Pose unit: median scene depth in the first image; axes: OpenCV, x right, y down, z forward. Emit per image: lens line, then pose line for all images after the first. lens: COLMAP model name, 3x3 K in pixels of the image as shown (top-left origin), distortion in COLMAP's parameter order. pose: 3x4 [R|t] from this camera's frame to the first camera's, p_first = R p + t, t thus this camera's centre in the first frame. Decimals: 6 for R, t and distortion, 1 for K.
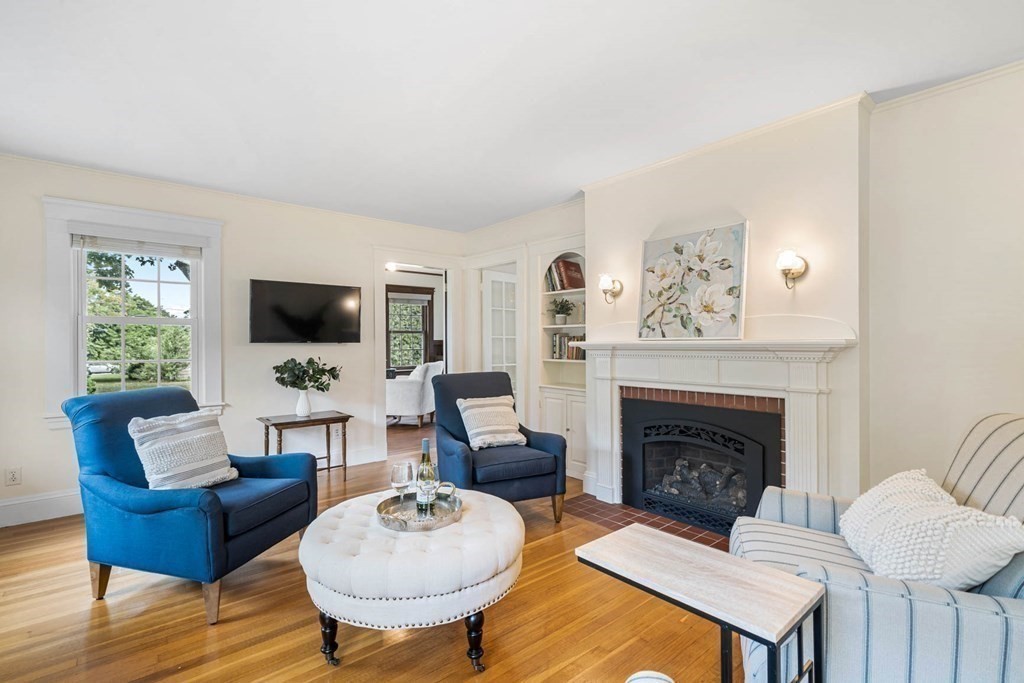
lens RADIAL K [[467.2, 0, 513.2], [0, 467.2, 344.5], [0, 0, 1]] dist [0.003582, 0.000188]
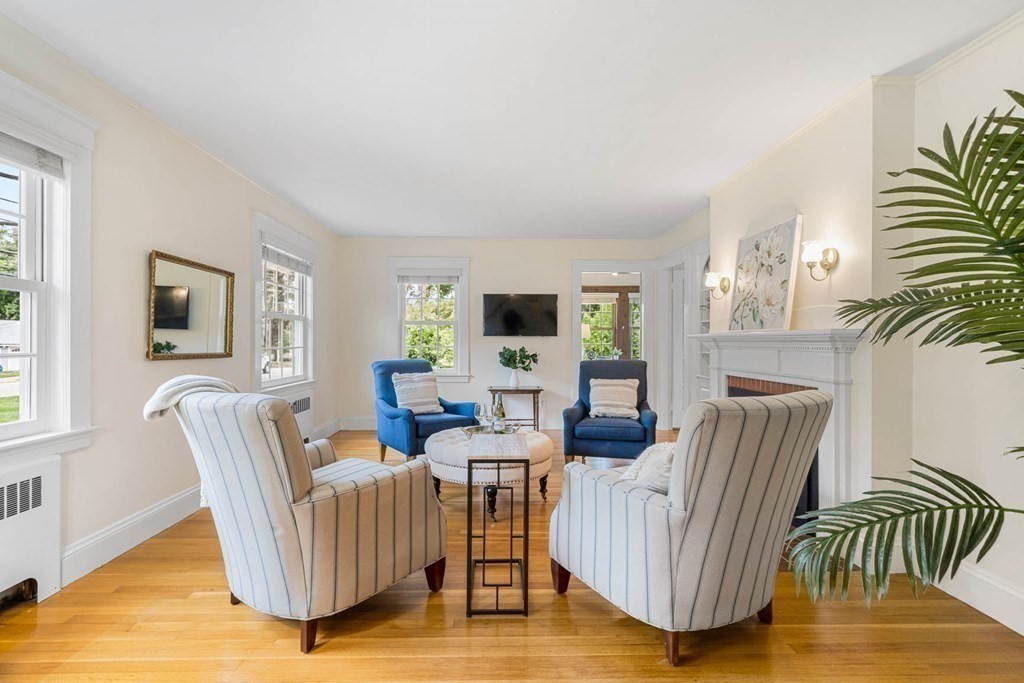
lens RADIAL K [[467.2, 0, 509.4], [0, 467.2, 340.5], [0, 0, 1]] dist [0.003582, 0.000188]
pose [[0.786971, 0.005830, -0.616962, 0.568321], [-0.008238, 0.999966, -0.001059, 0.015656], [0.616935, 0.005916, 0.786992, -0.180706]]
